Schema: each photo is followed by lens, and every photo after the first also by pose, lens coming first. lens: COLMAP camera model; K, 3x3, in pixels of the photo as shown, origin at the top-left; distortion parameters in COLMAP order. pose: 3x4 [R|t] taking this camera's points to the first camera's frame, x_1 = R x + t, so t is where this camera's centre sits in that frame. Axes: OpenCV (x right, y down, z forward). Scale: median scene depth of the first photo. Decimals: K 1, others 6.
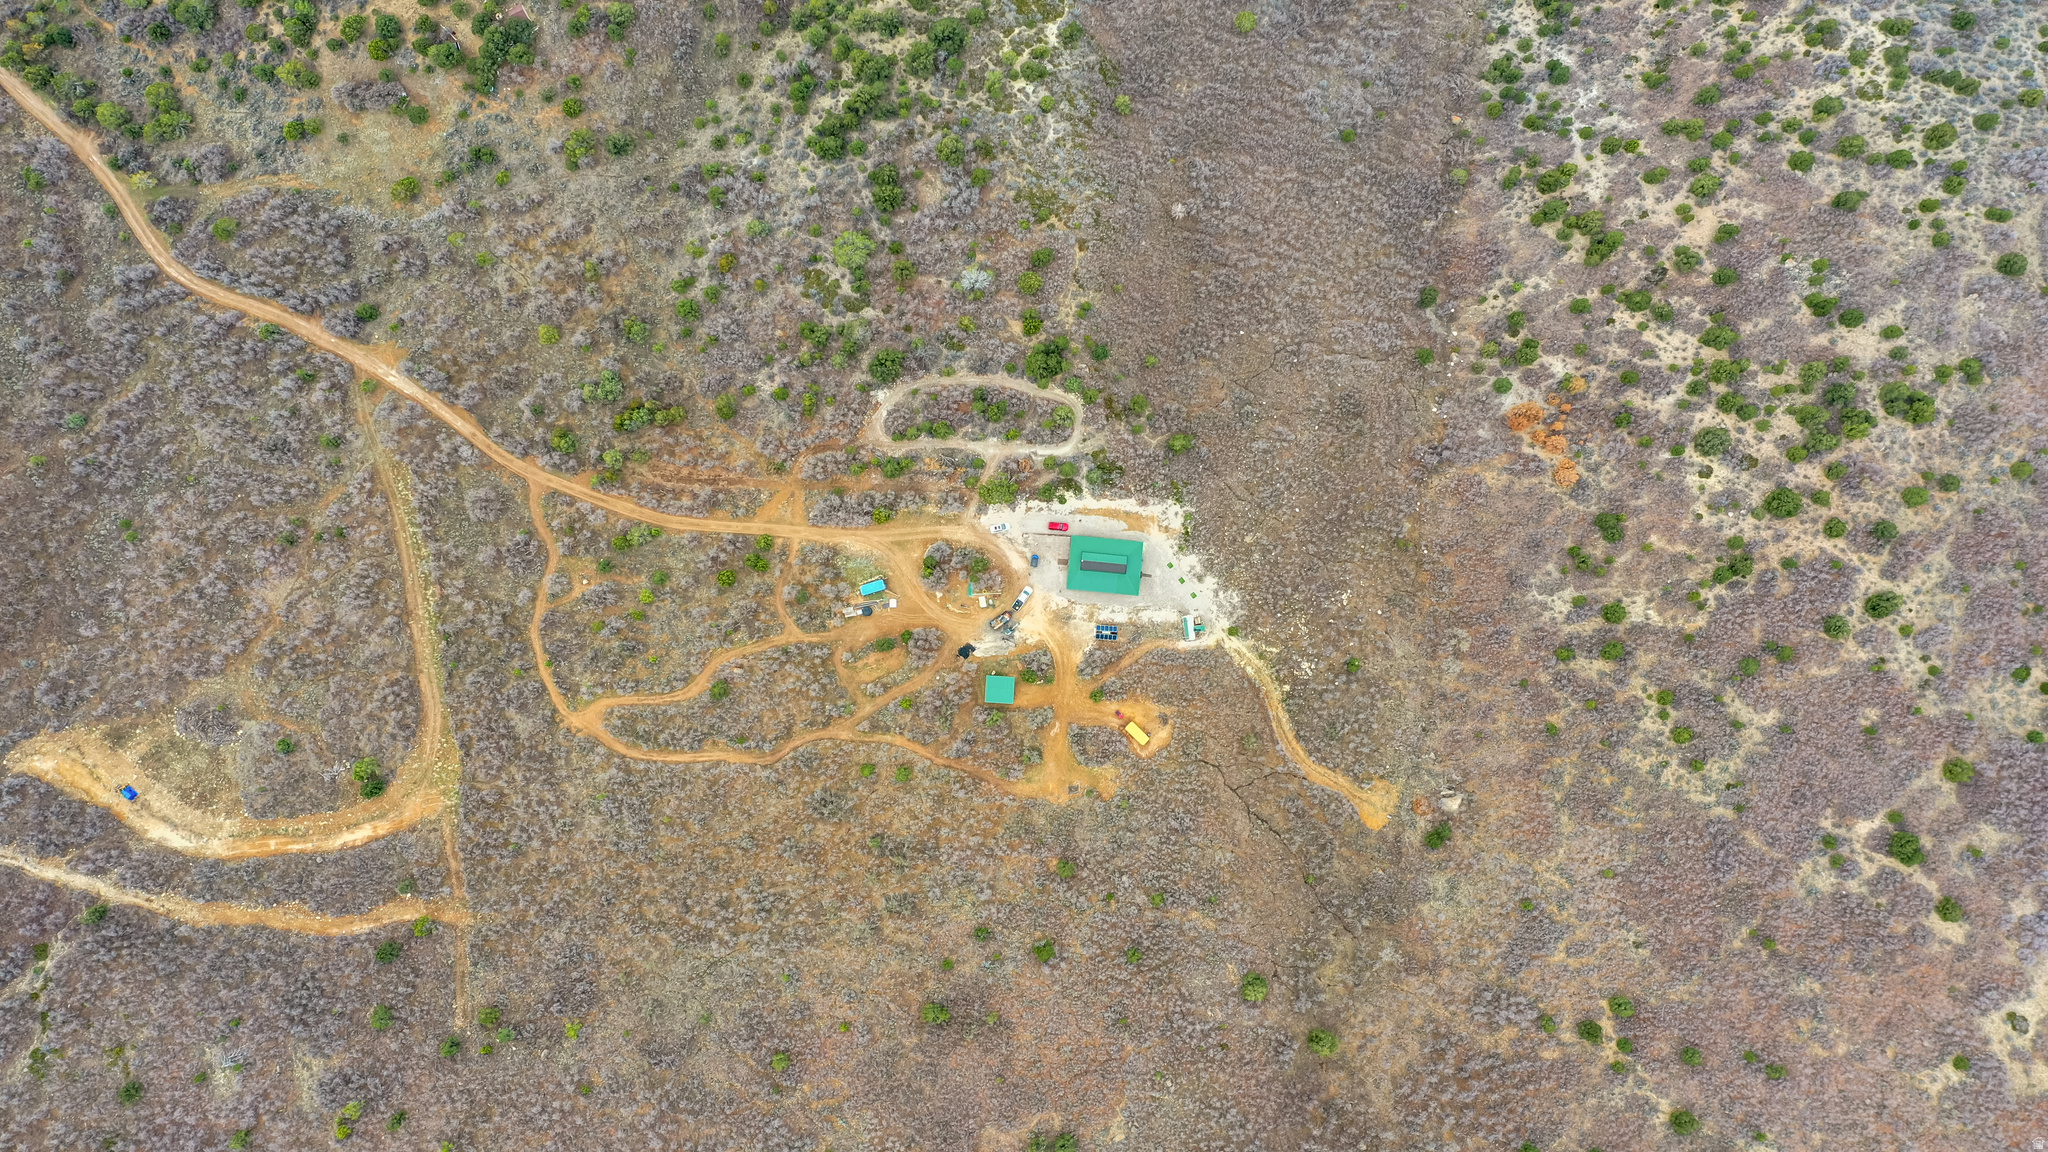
lens RADIAL K [[1635.6, 0, 1019.7], [0, 1635.6, 575.4], [0, 0, 1]] dist [0.019807, 0.003963]
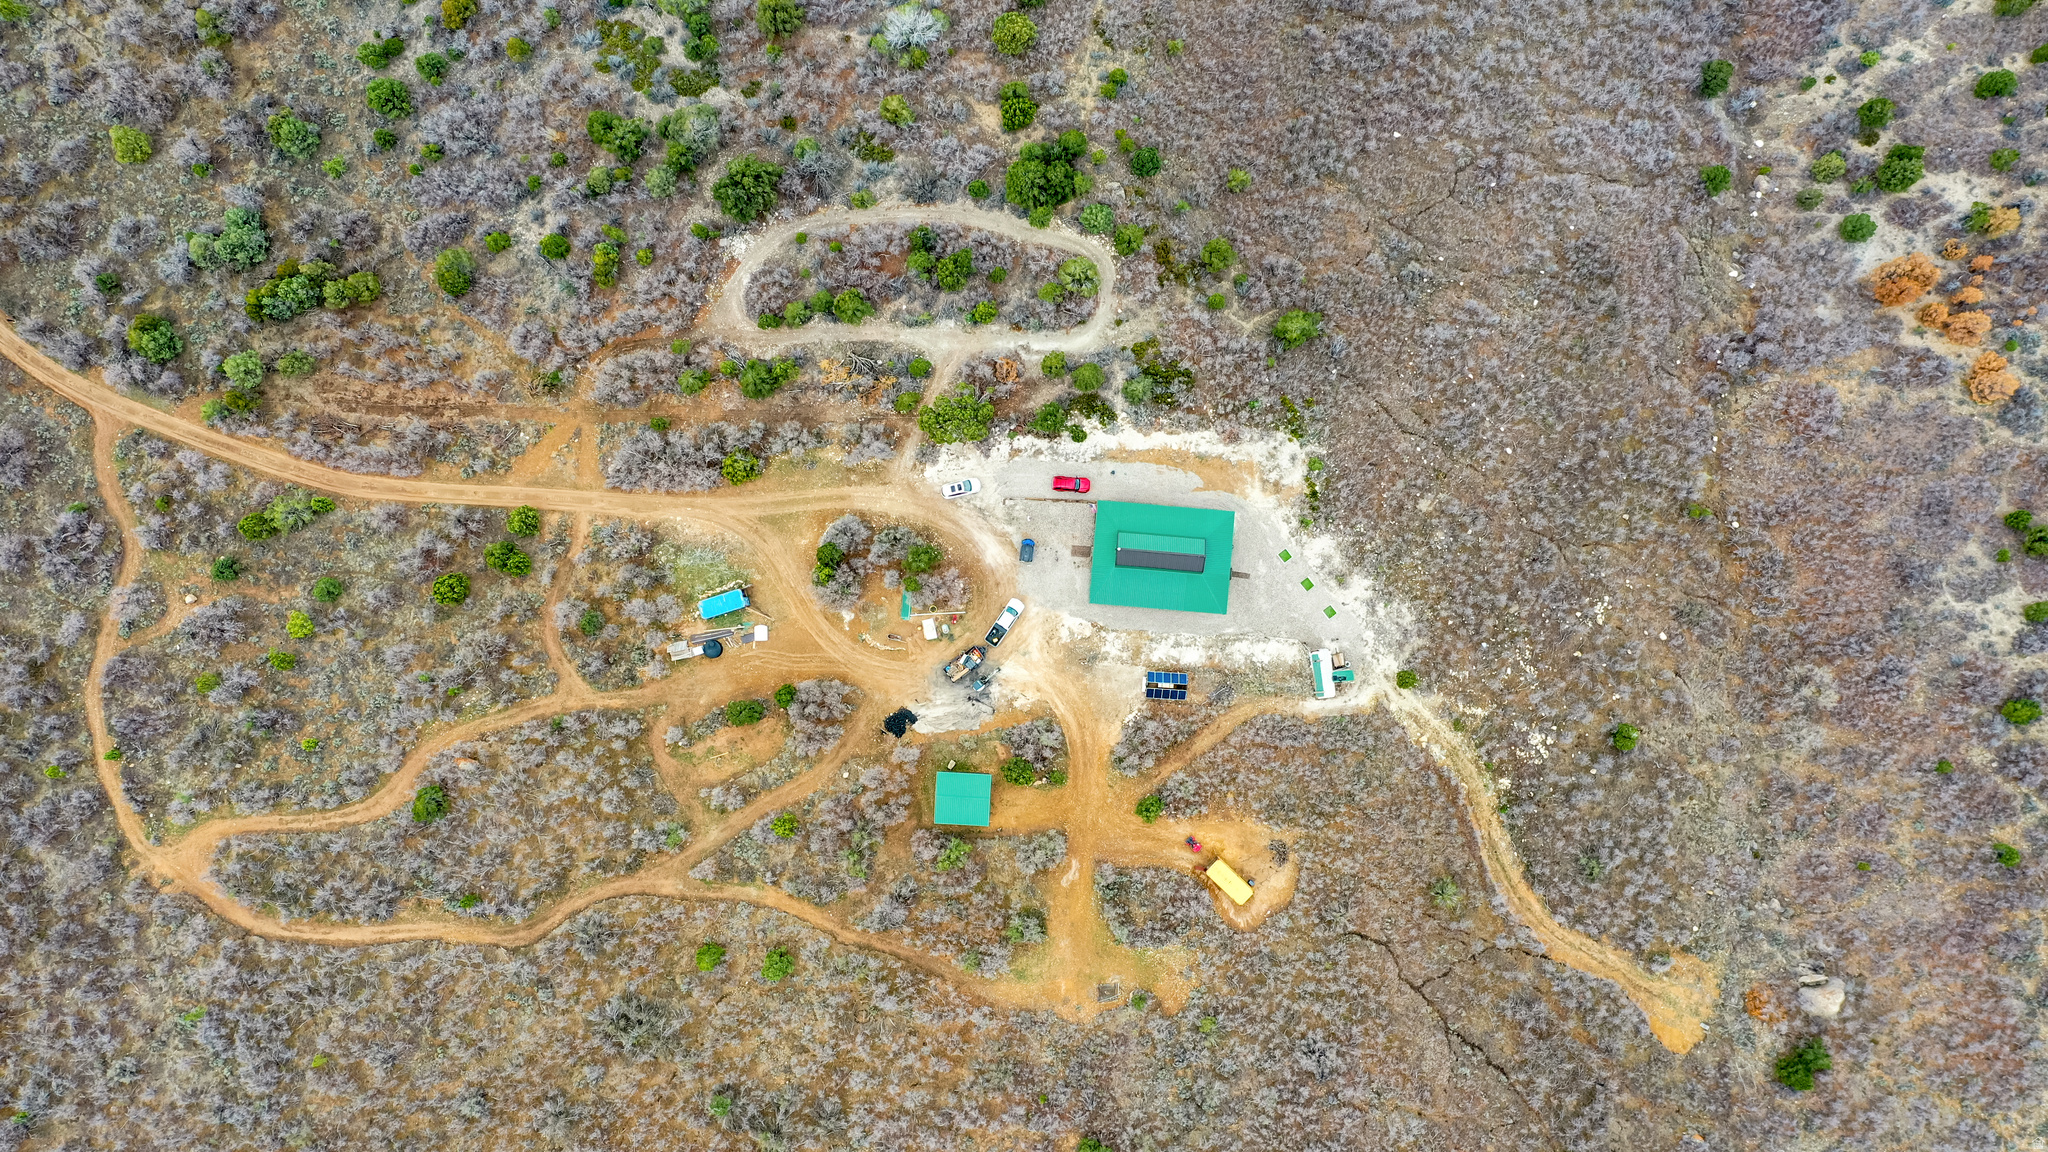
lens RADIAL K [[1635.6, 0, 1019.7], [0, 1635.6, 575.4], [0, 0, 1]] dist [0.019807, 0.003963]
pose [[0.999919, -0.011947, -0.004375, 0.008656], [0.011980, 0.999899, 0.007642, -0.004648], [0.004283, -0.007694, 0.999961, 0.462892]]
